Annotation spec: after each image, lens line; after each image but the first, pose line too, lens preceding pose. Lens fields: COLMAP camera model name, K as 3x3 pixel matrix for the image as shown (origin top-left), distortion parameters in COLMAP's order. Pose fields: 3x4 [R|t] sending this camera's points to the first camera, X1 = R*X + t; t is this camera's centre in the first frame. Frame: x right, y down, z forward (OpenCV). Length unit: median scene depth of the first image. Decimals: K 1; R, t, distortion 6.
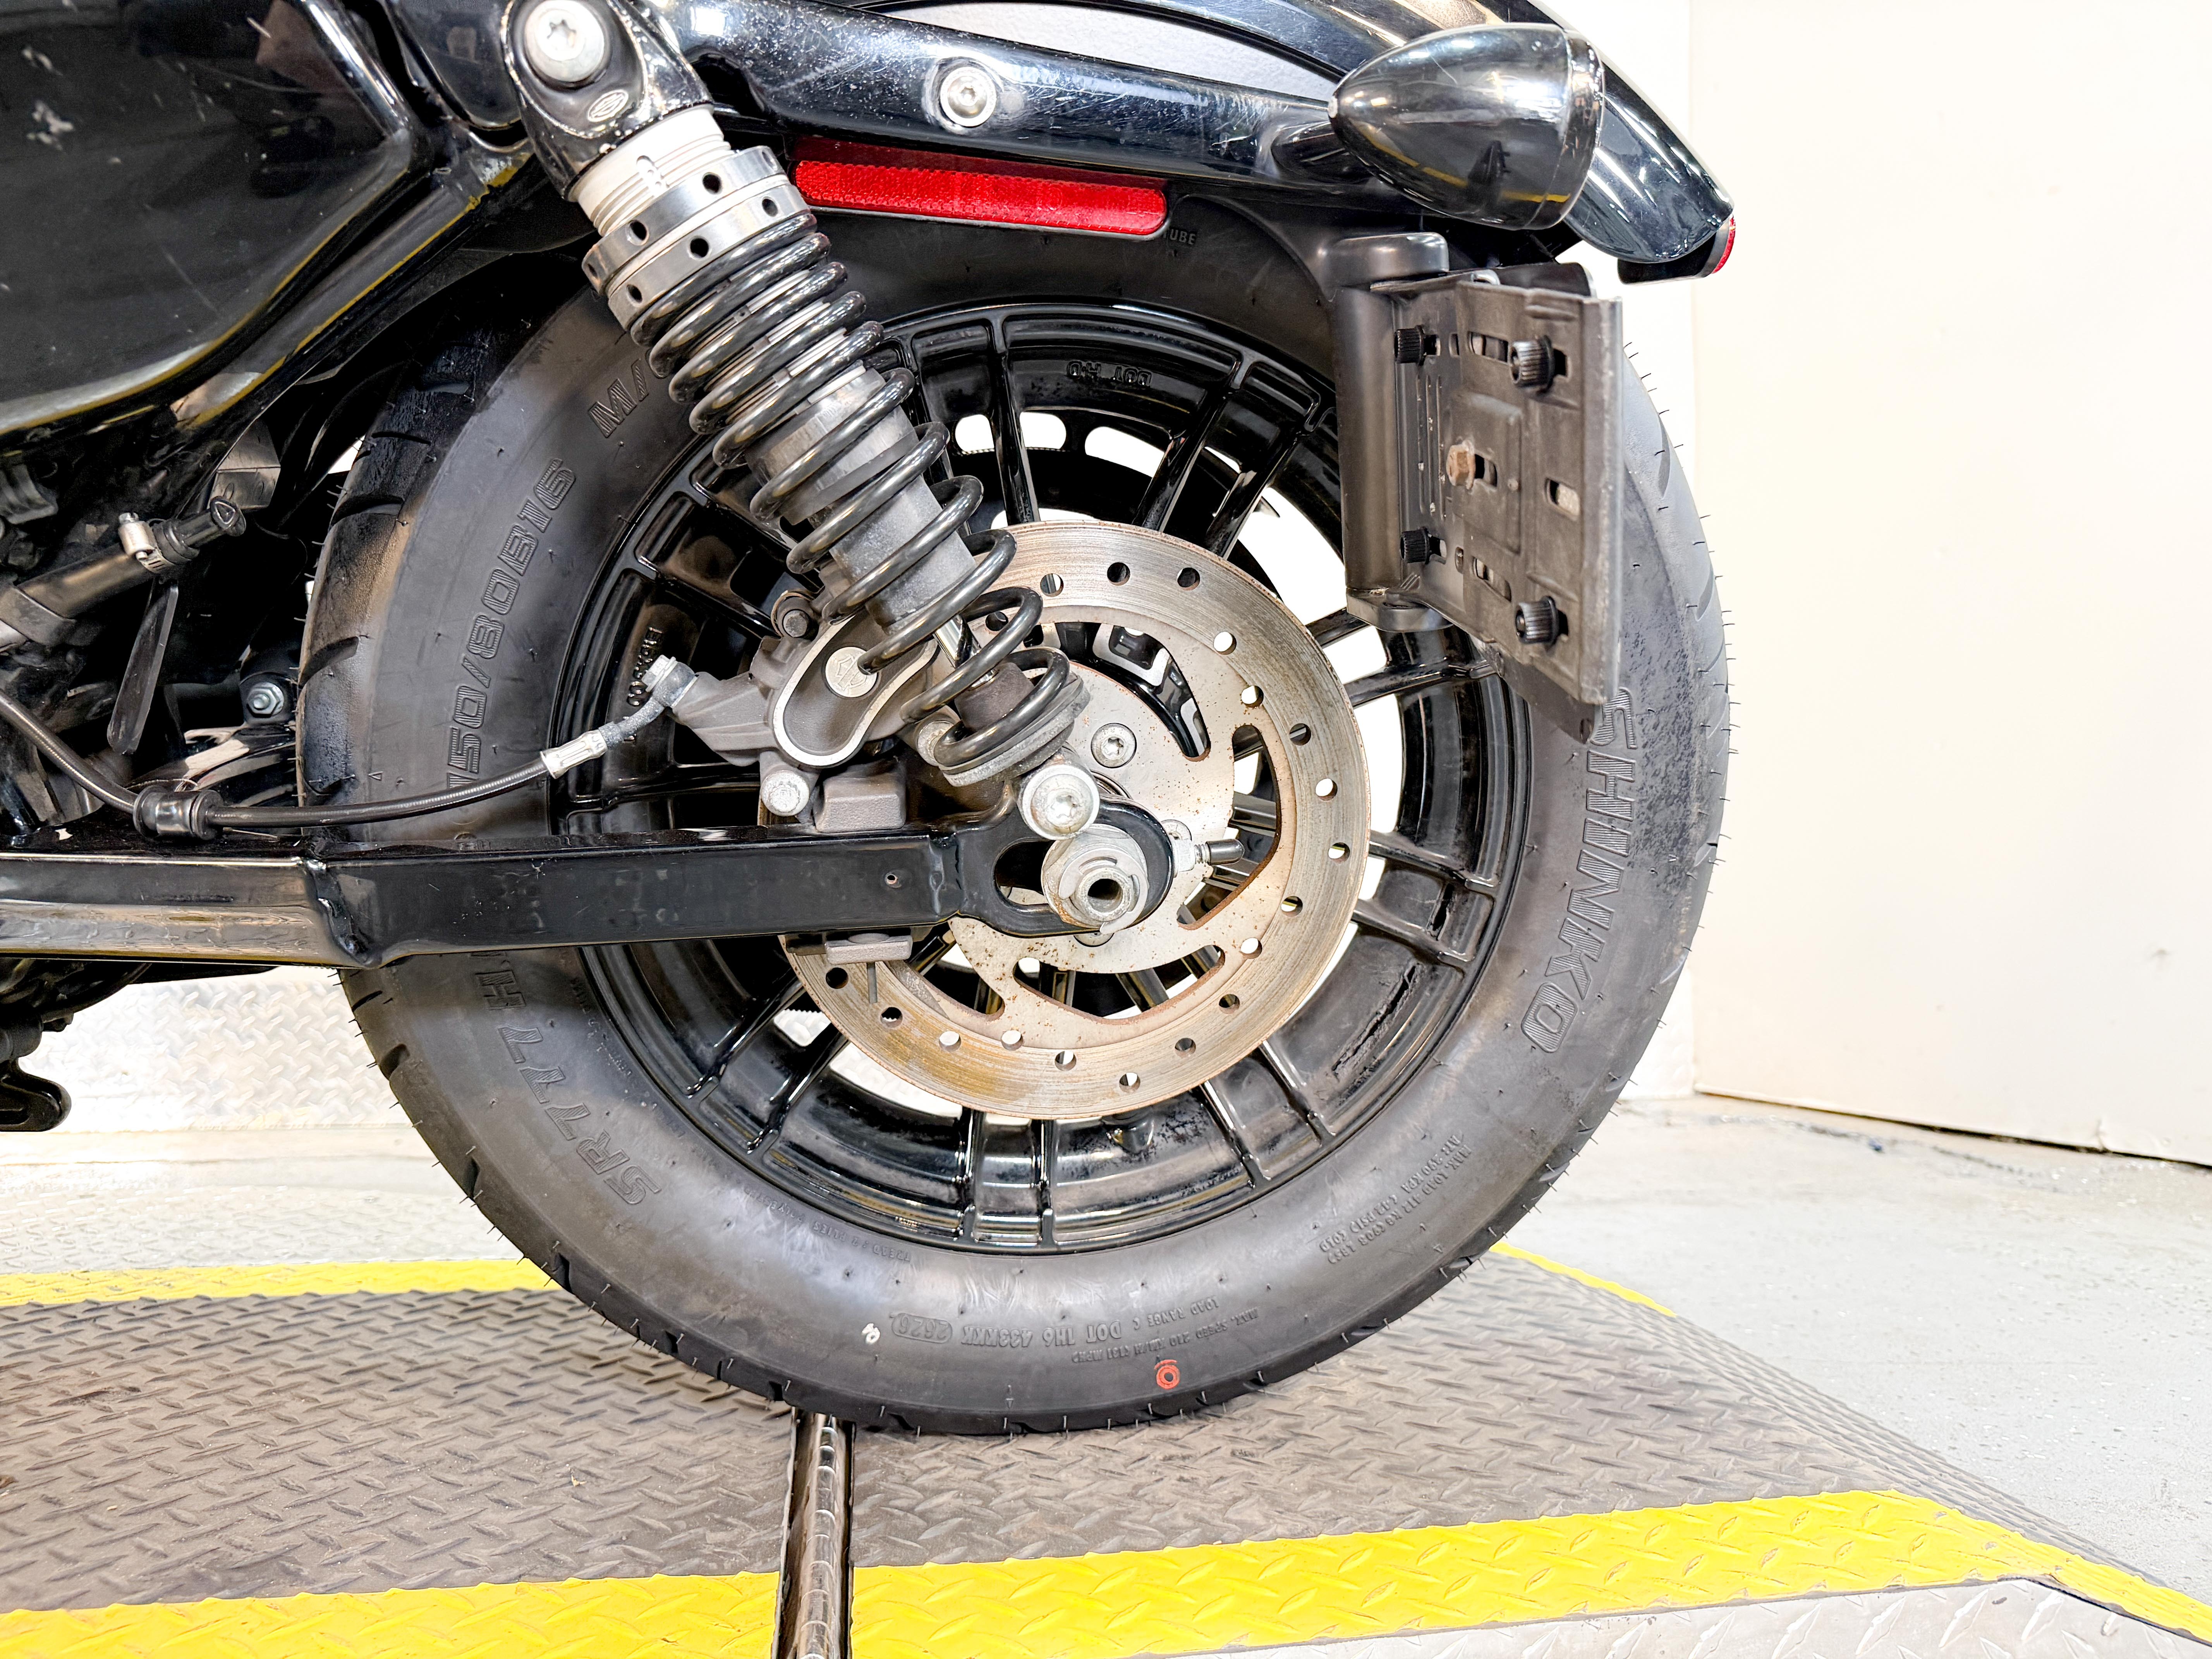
lens RADIAL K [[1591.1, 0, 1119.8], [0, 1591.1, 817.2], [0, 0, 1]] dist [-0.008791, -0.003479]
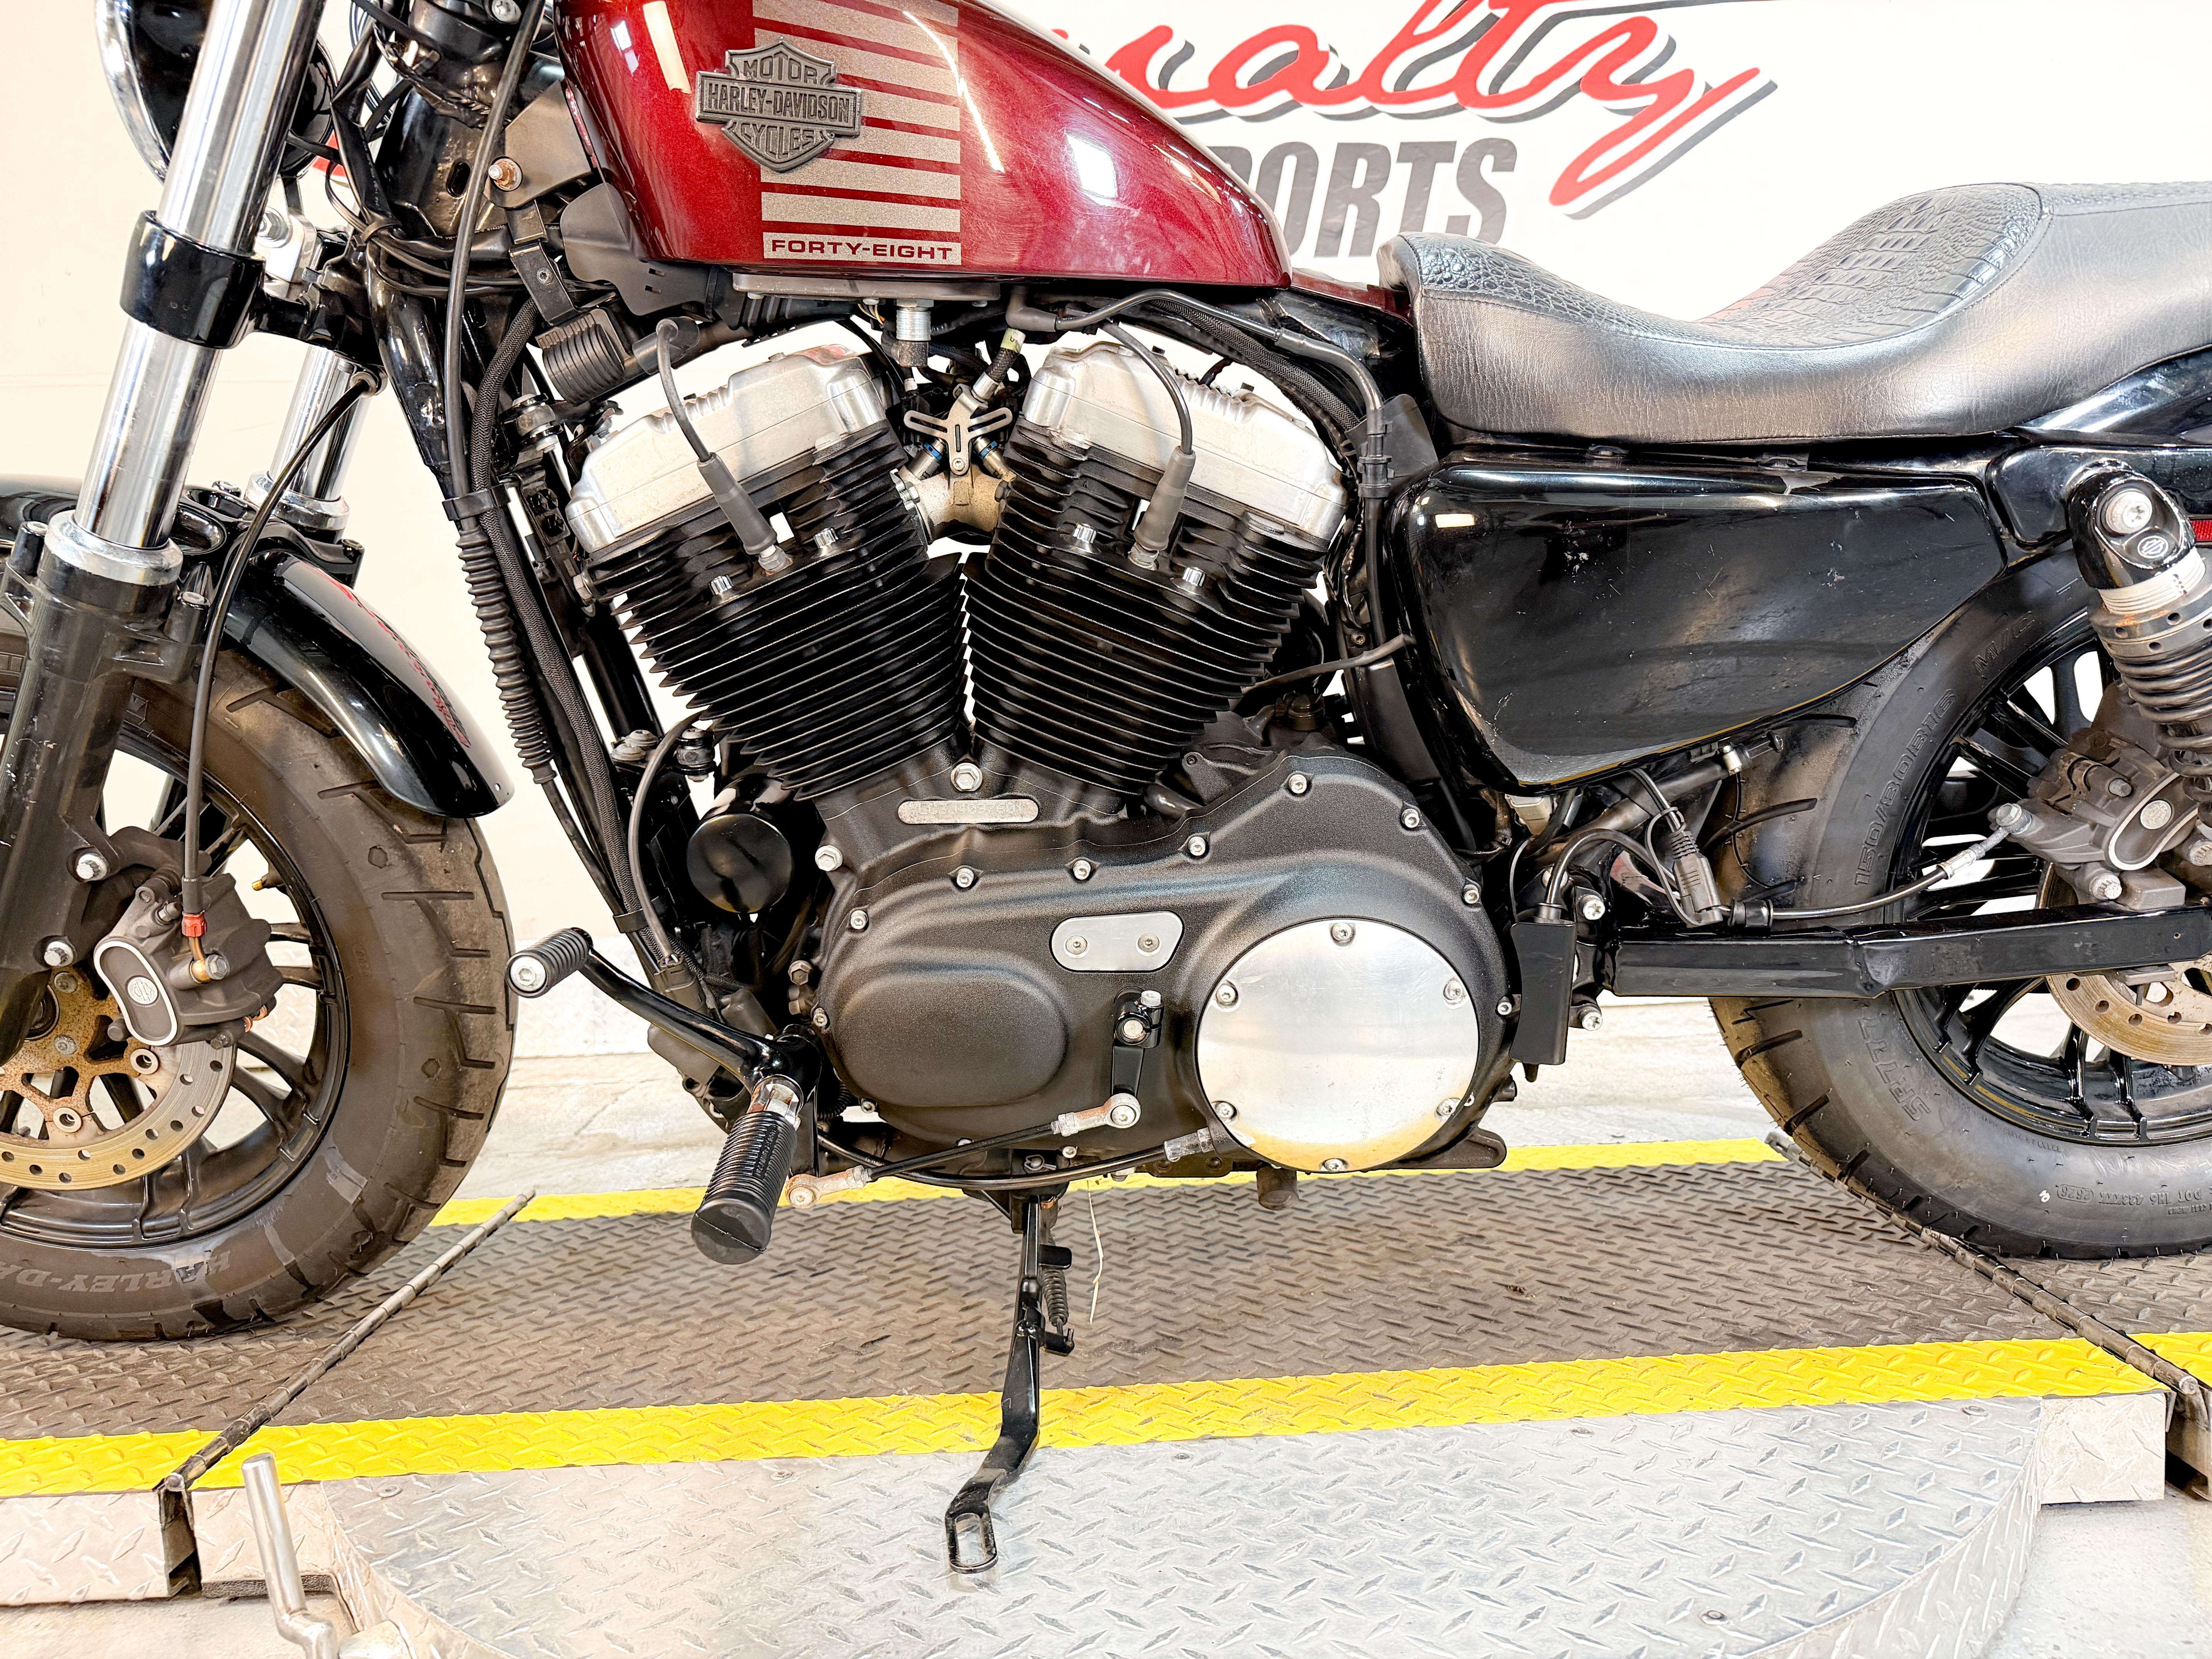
lens RADIAL K [[1586.6, 0, 1099.9], [0, 1586.6, 821.4], [0, 0, 1]] dist [-0.052630, 0.041514]
pose [[0.986197, -0.039956, -0.160683, -0.852073], [0.053845, 0.995091, 0.083033, -0.239762], [0.156576, -0.090539, 0.983507, -0.682425]]
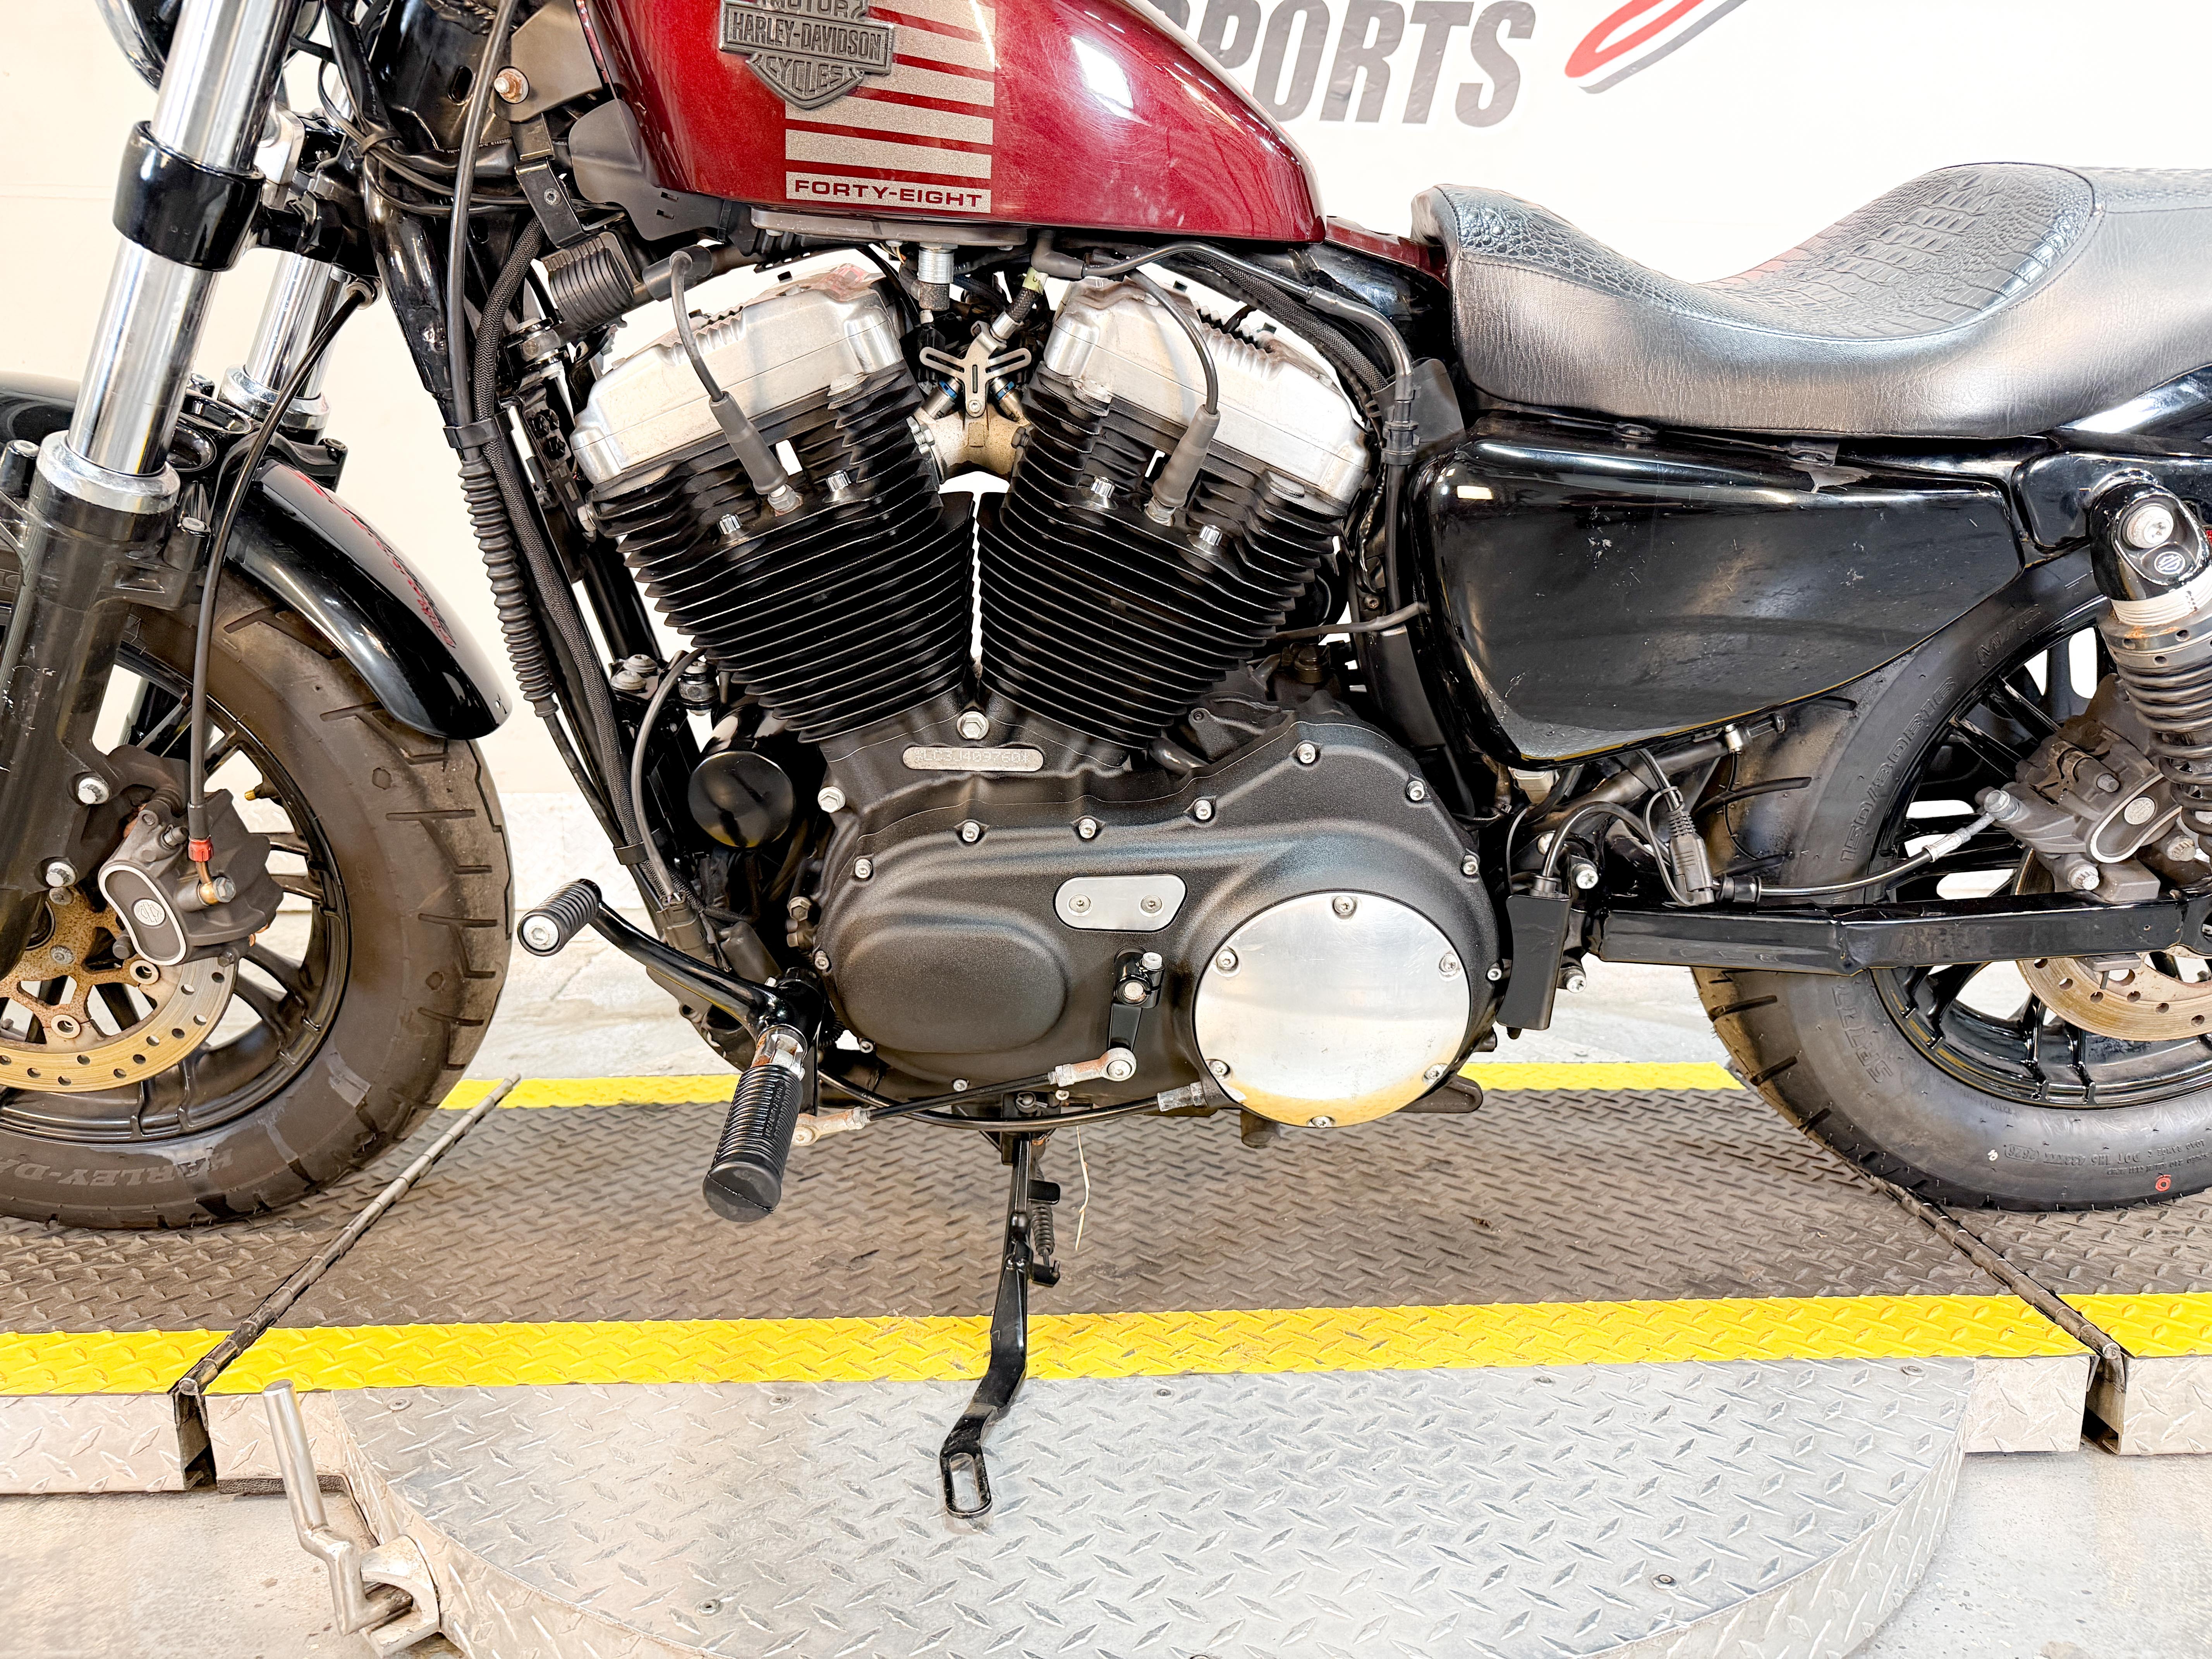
lens RADIAL K [[1586.6, 0, 1092.6], [0, 1586.6, 814.3], [0, 0, 1]] dist [-0.052630, 0.041514]
pose [[0.990105, 0.012476, -0.139773, -0.892586], [0.014102, 0.982152, 0.187562, -0.357582], [0.139619, -0.187677, 0.972257, -0.680712]]
